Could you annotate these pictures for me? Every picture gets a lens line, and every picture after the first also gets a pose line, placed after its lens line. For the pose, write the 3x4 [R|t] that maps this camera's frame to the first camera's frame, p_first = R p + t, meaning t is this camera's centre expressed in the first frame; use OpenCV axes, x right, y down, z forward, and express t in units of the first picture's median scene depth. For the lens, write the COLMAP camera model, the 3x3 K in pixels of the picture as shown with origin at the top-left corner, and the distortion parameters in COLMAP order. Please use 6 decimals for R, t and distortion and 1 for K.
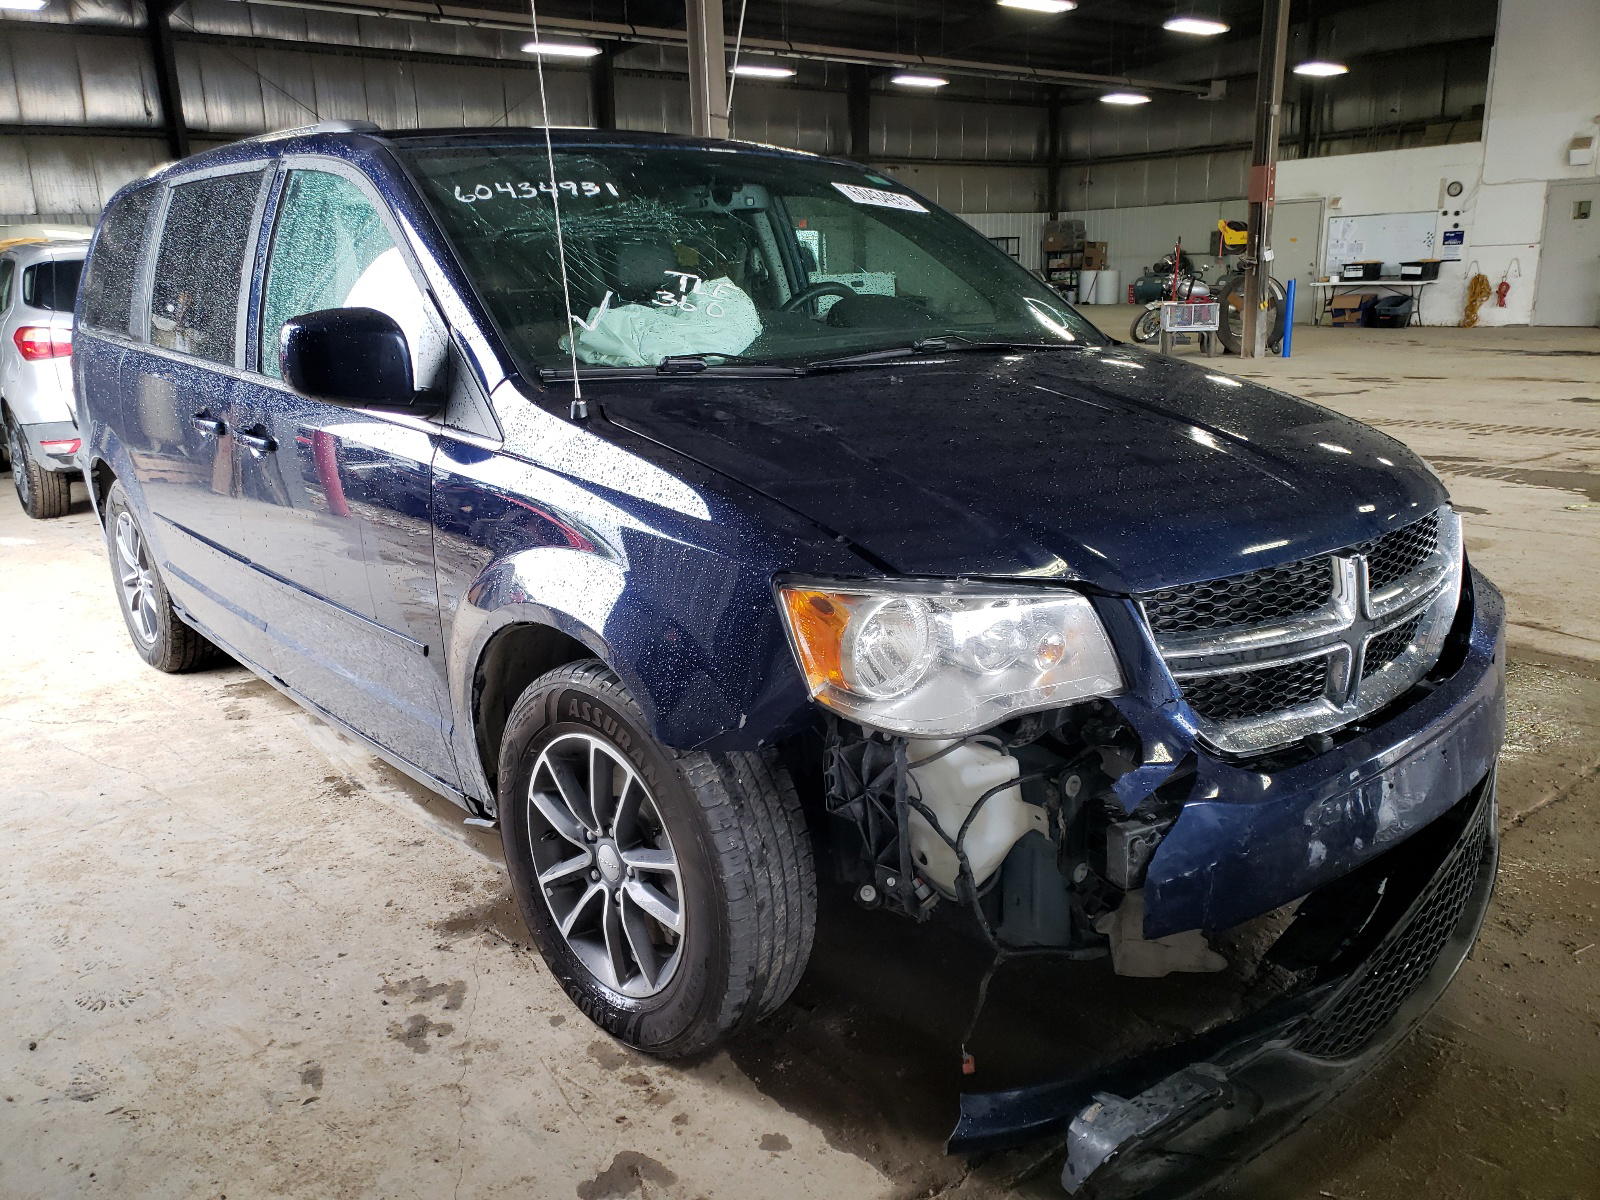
lens RADIAL K [[1270.5, 0, 800.0], [0, 1270.5, 600.0], [0, 0, 1]] dist [0.039787, -0.011330]
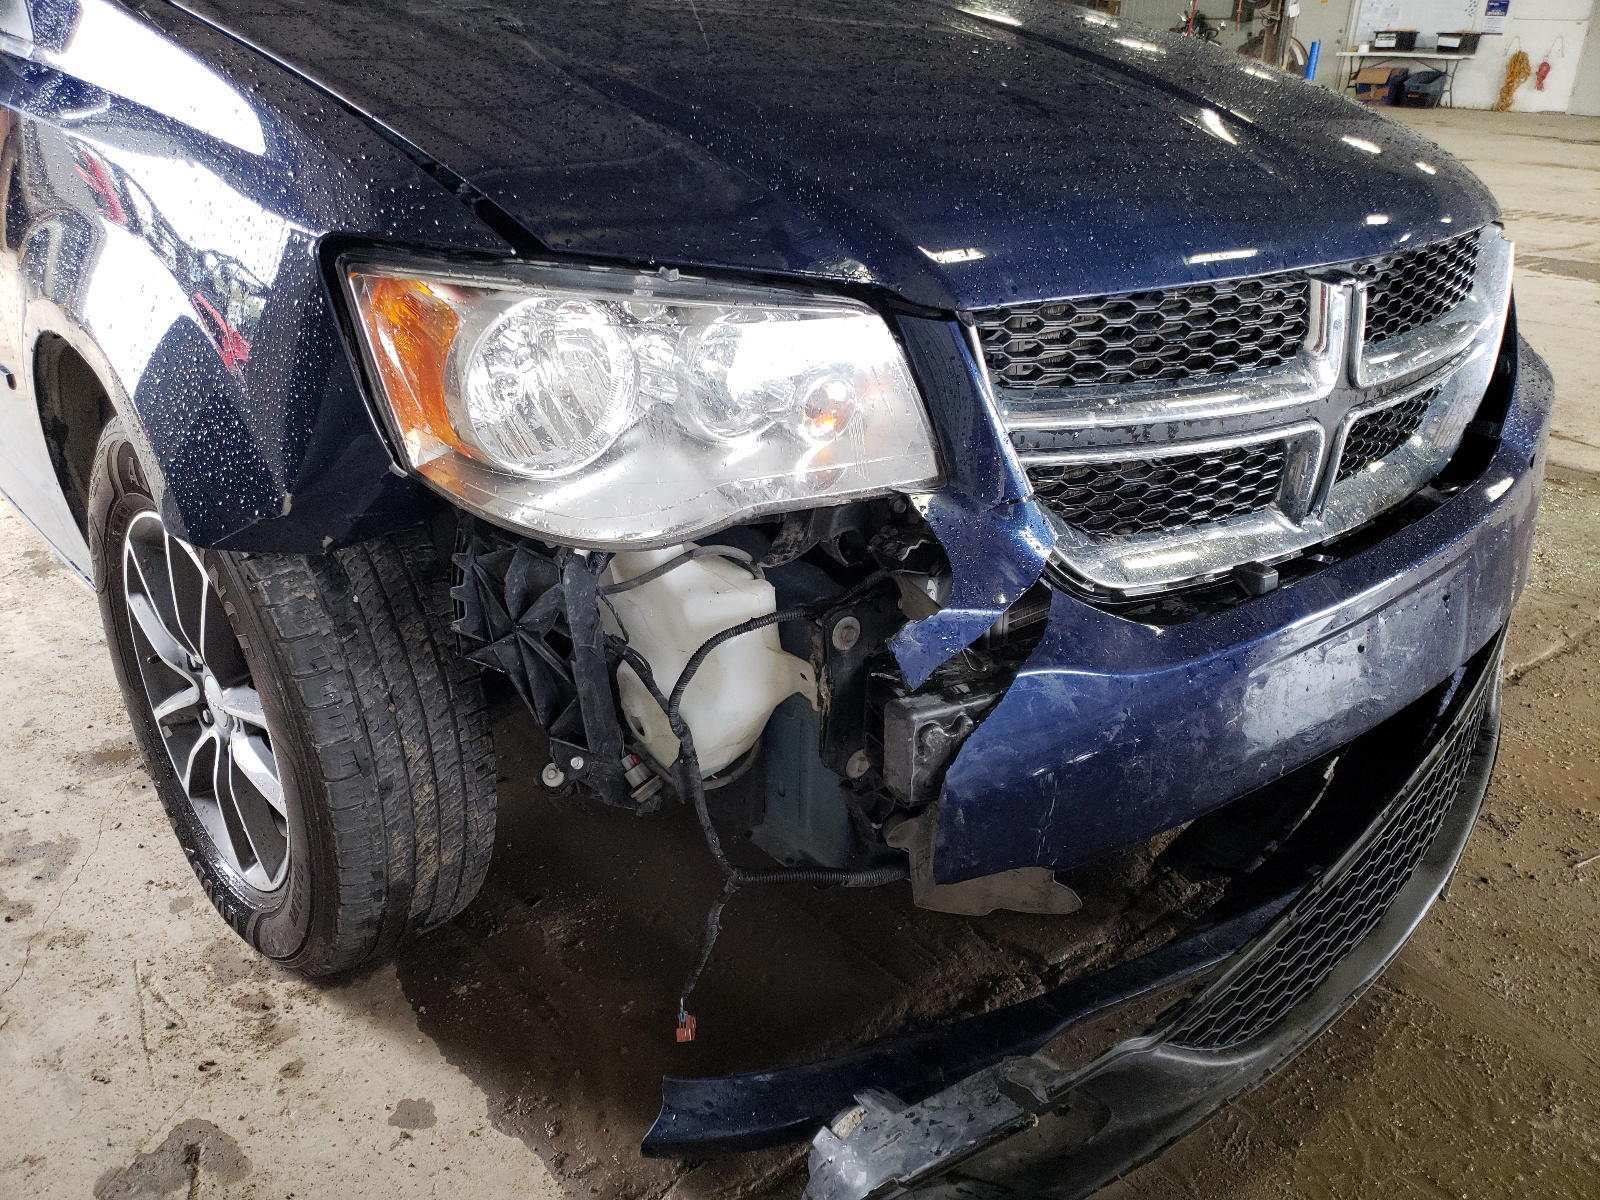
lens RADIAL K [[1262.7, 0, 800.0], [0, 1262.7, 600.0], [0, 0, 1]] dist [0.023433, 0.000671]
pose [[0.998880, 0.044762, 0.015334, 0.162932], [-0.046673, 0.985360, 0.163971, 0.028794], [-0.007770, -0.164503, 0.986346, 0.363711]]
